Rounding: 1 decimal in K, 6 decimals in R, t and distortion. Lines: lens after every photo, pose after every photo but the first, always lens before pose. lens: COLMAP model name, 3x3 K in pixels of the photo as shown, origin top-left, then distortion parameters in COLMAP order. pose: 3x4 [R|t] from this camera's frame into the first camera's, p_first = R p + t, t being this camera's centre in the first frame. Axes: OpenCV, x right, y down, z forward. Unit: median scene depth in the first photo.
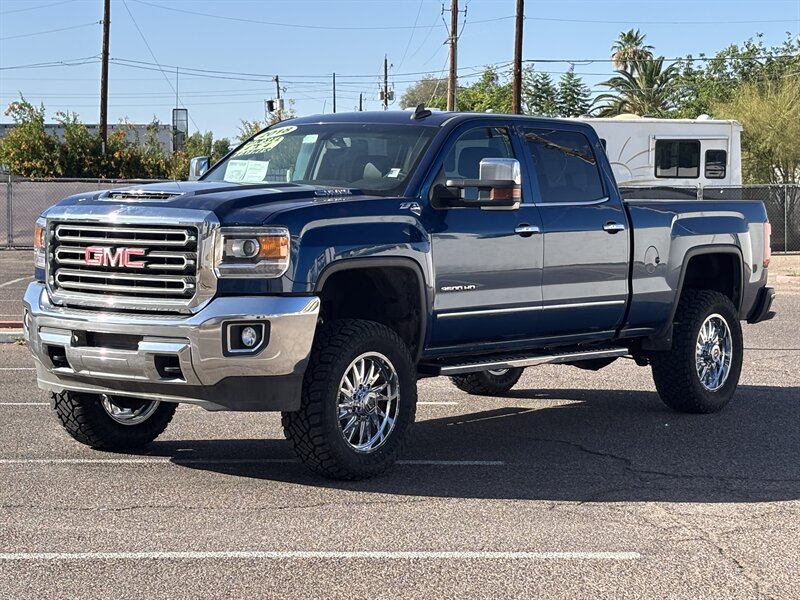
lens RADIAL K [[1841.7, 0, 393.7], [0, 1841.7, 303.4], [0, 0, 1]] dist [0.223273, 0.000000]
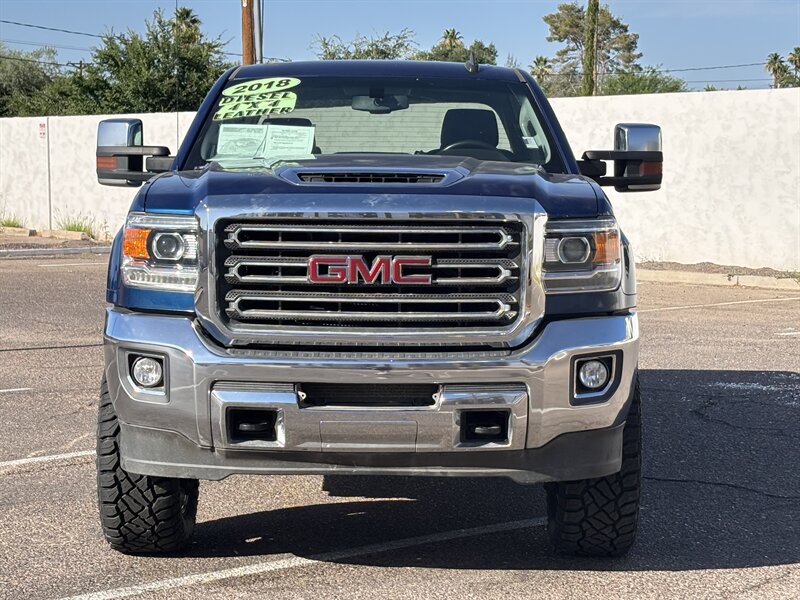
lens RADIAL K [[1841.7, 0, 402.3], [0, 1841.7, 300.1], [0, 0, 1]] dist [0.223273, 0.000000]
pose [[0.805826, -0.052095, 0.589856, -0.535928], [0.041625, 0.998642, 0.031332, -0.034627], [-0.590687, -0.000695, 0.806900, 0.451891]]
